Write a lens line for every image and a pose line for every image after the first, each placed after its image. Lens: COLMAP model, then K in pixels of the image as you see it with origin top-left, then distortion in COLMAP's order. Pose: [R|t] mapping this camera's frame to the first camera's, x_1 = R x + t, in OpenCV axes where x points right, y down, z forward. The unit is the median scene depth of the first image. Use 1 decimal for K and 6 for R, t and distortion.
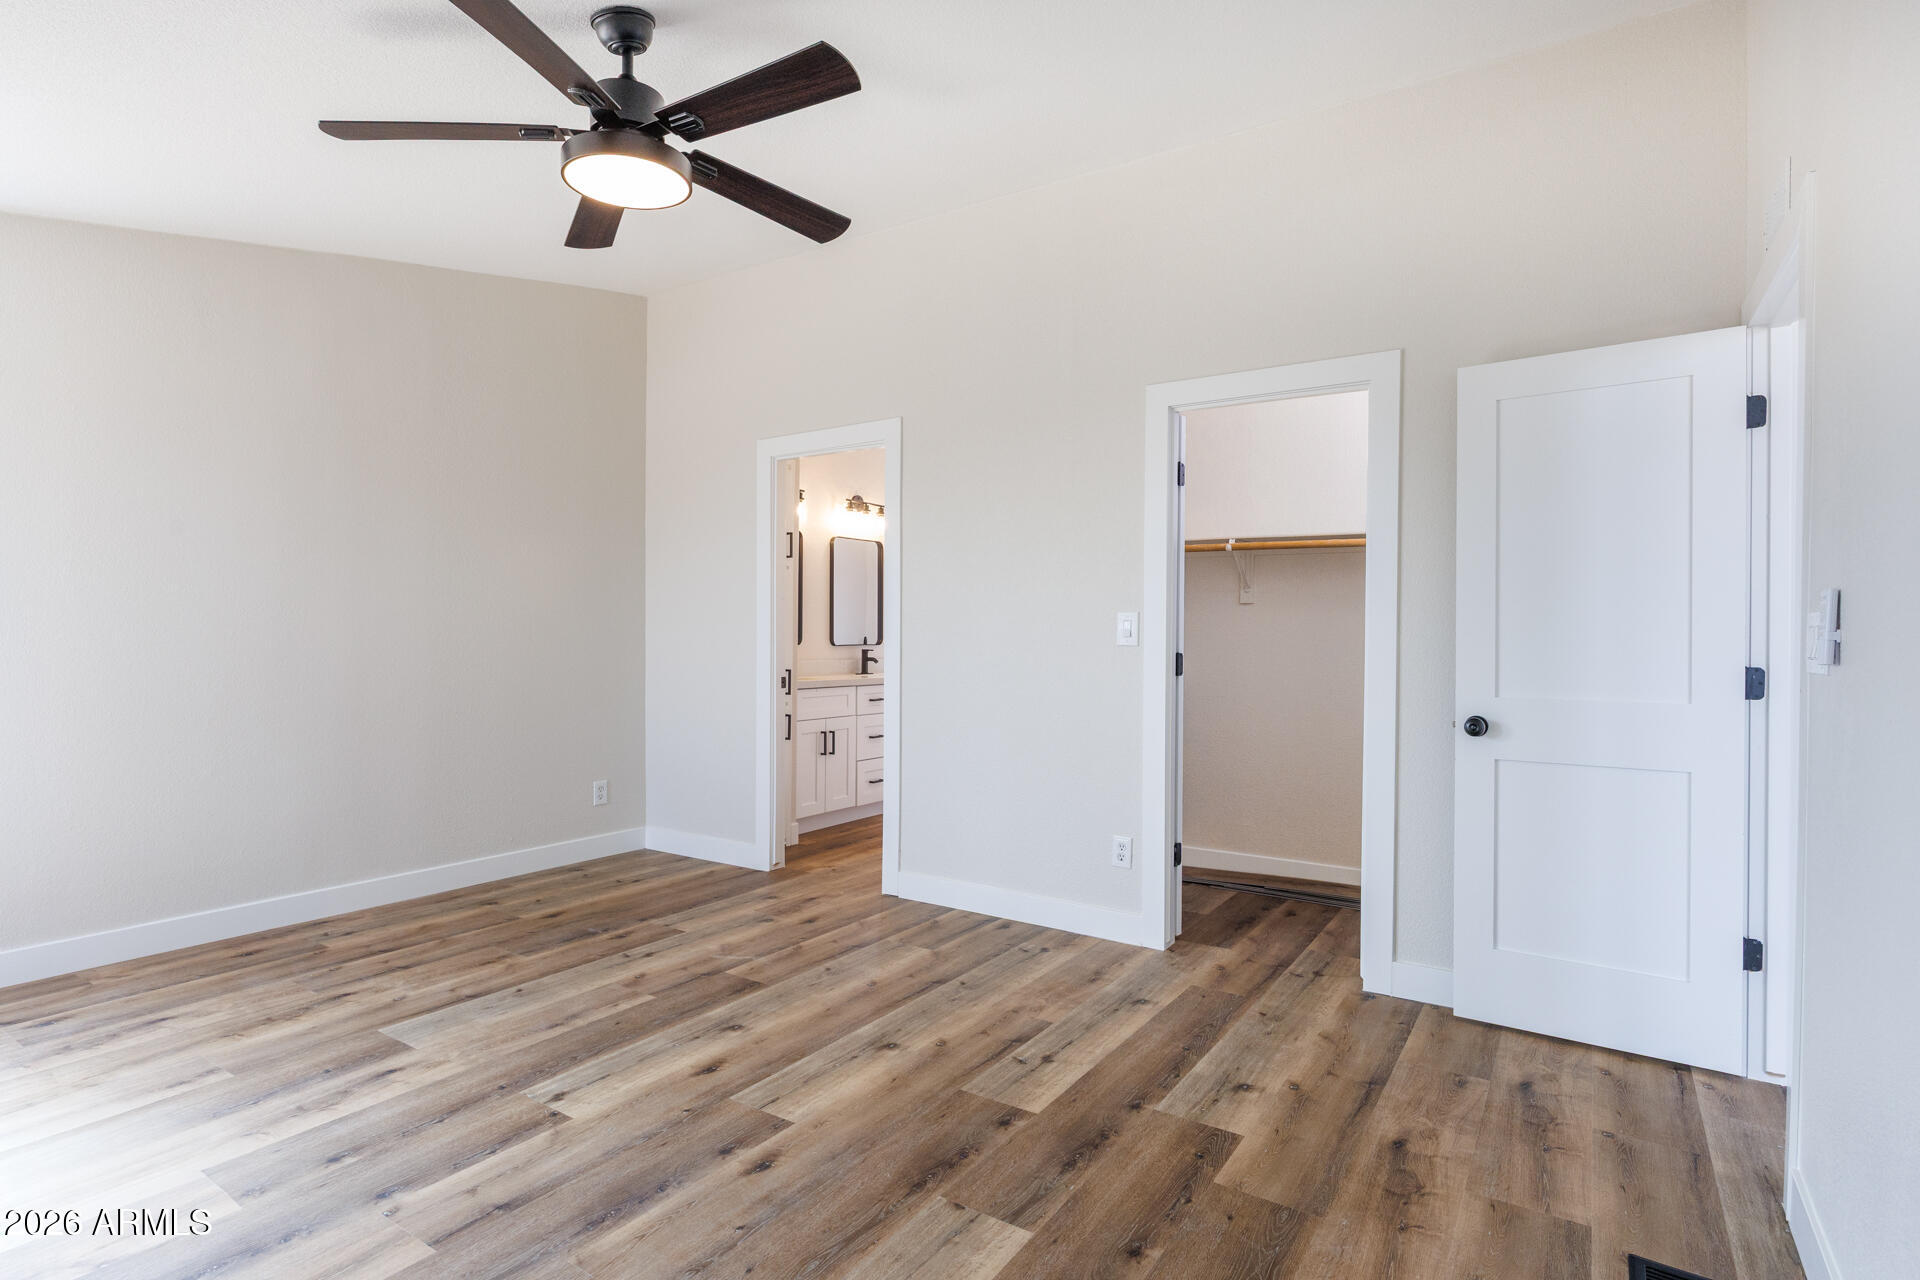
lens RADIAL K [[966.2, 0, 949.6], [0, 966.2, 636.4], [0, 0, 1]] dist [-0.001215, 0.000459]
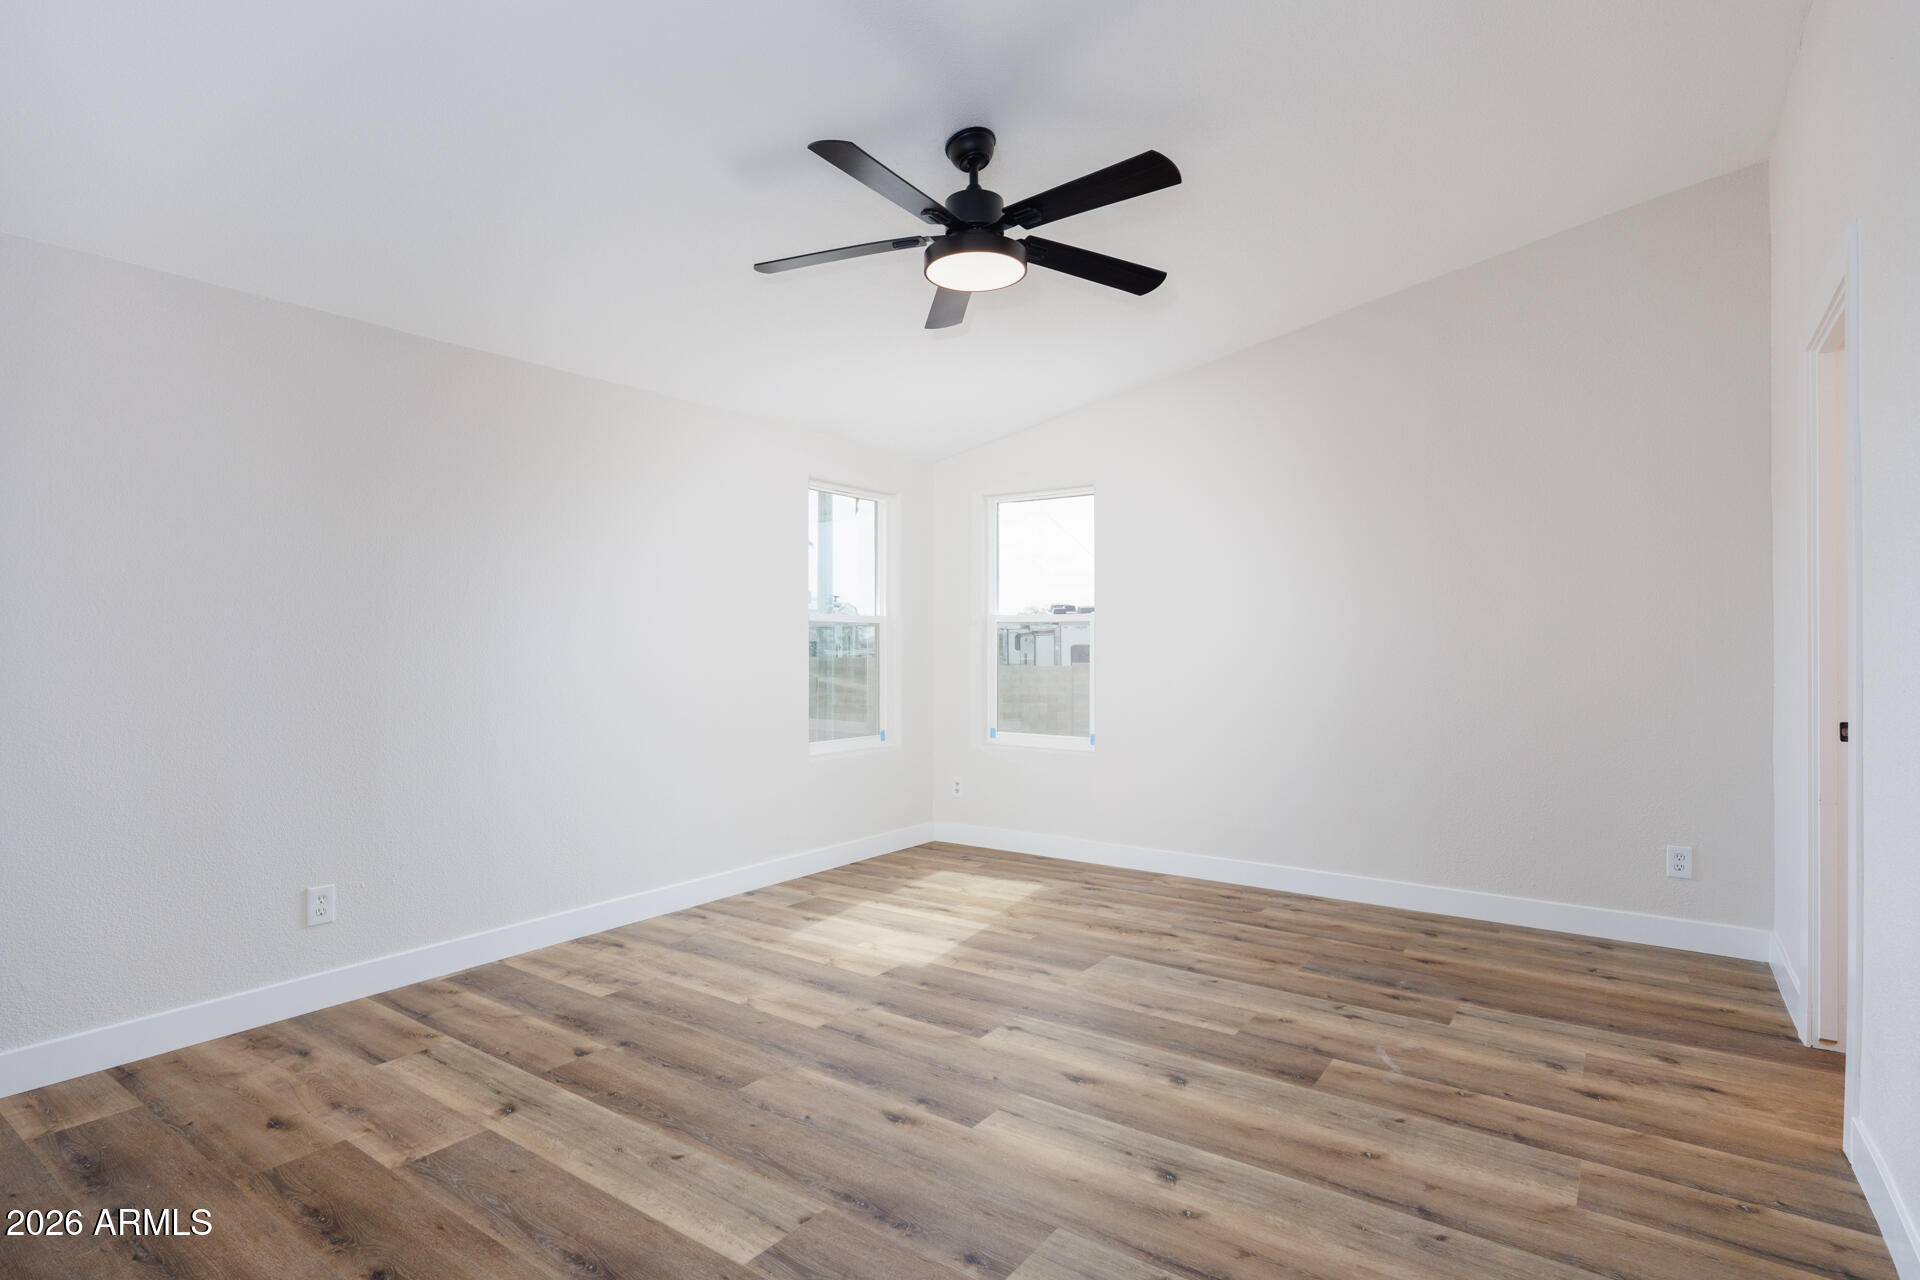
lens RADIAL K [[966.5, 0, 967.5], [0, 966.5, 646.0], [0, 0, 1]] dist [-0.007362, 0.001284]
pose [[-0.021102, -0.005324, -0.999763, 0.598333], [-0.002468, 0.999983, -0.005273, 0.000562], [0.999774, 0.002356, -0.021115, 0.706942]]
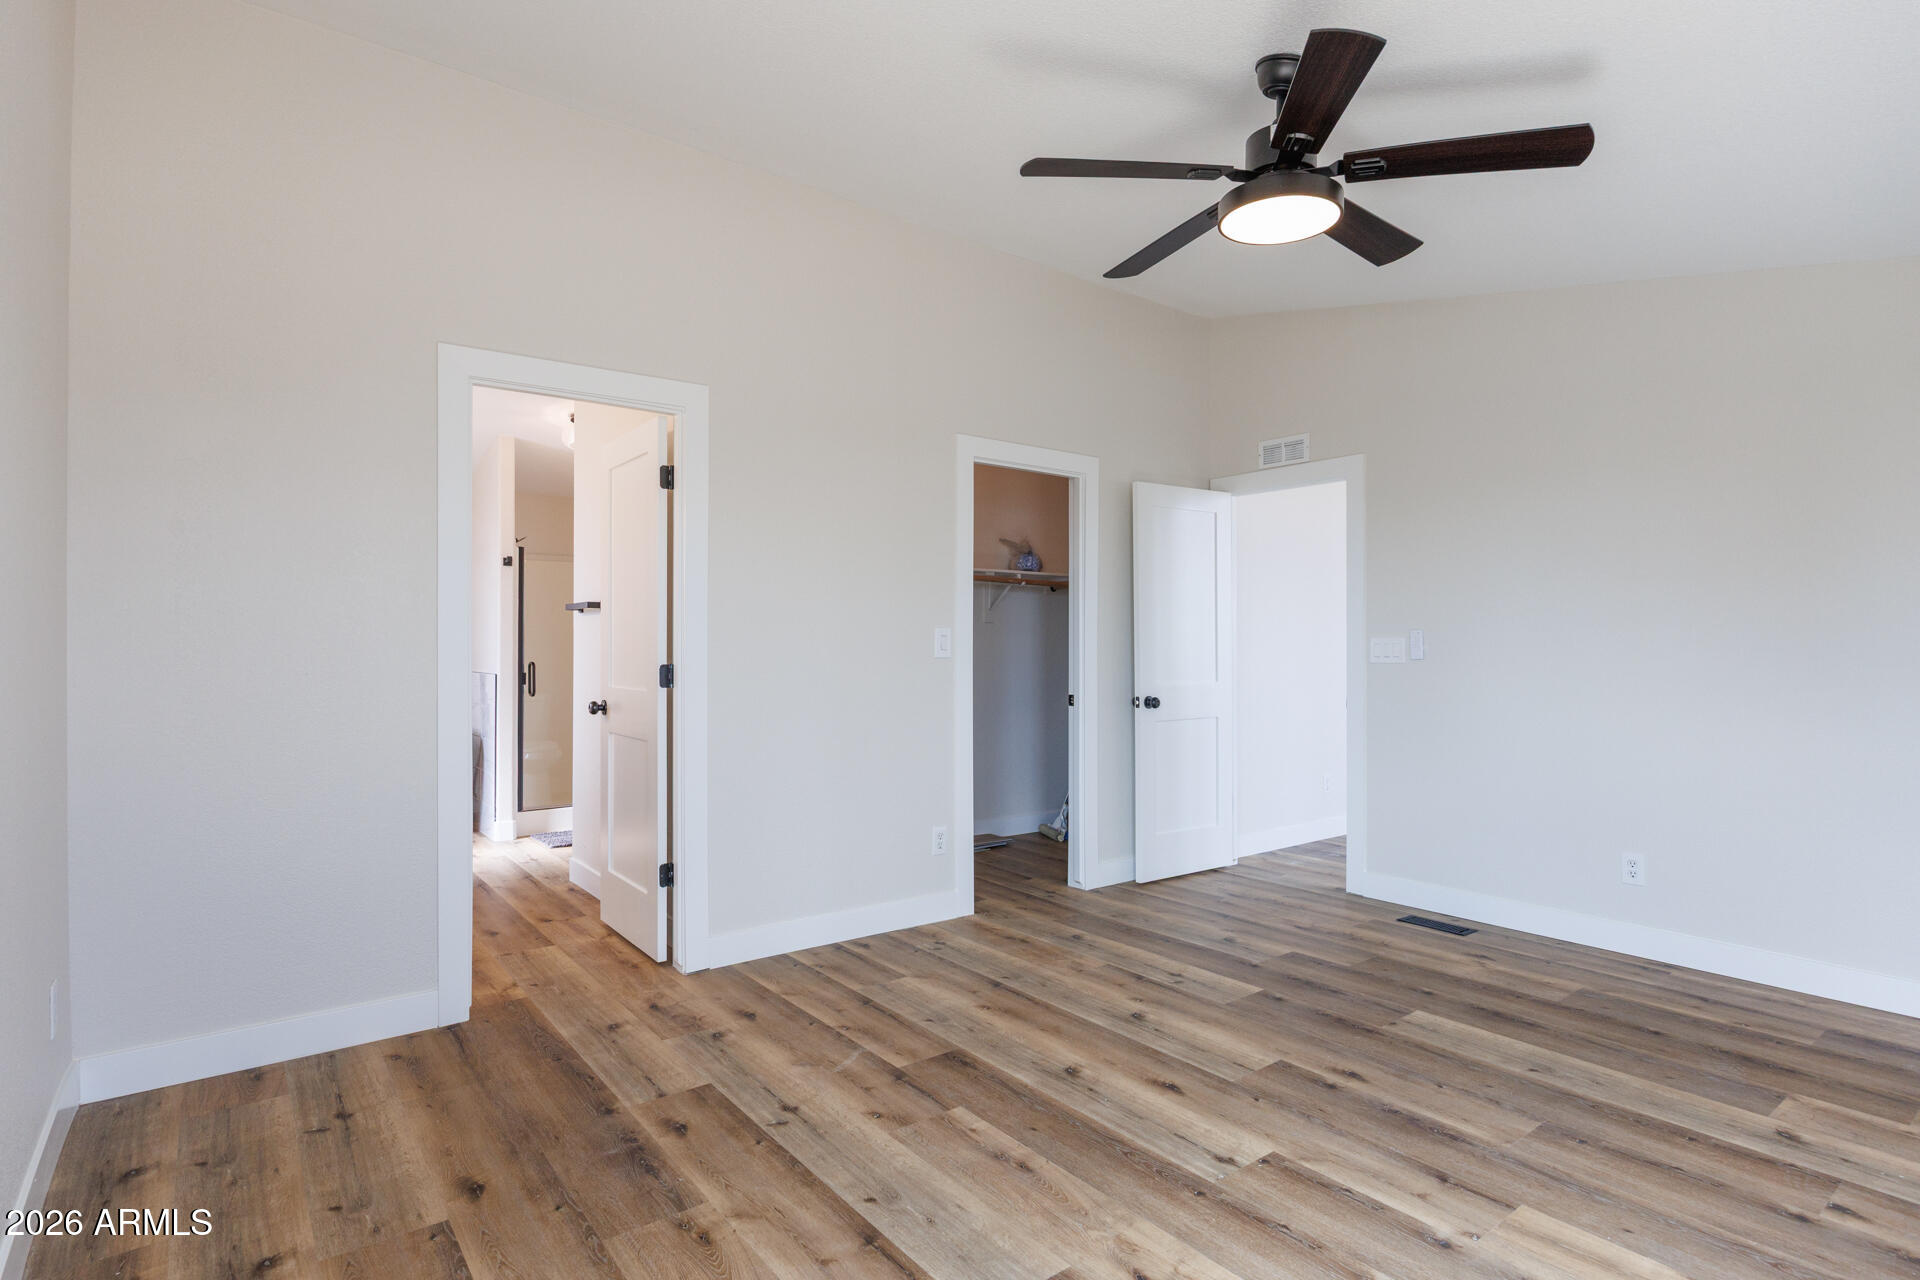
lens RADIAL K [[966.2, 0, 964.0], [0, 966.2, 639.7], [0, 0, 1]] dist [-0.001215, 0.000459]
pose [[0.315014, -0.000698, 0.949087, -0.991257], [0.001749, 0.999998, 0.000155, -0.013585], [-0.949085, 0.001611, 0.315015, 0.692250]]
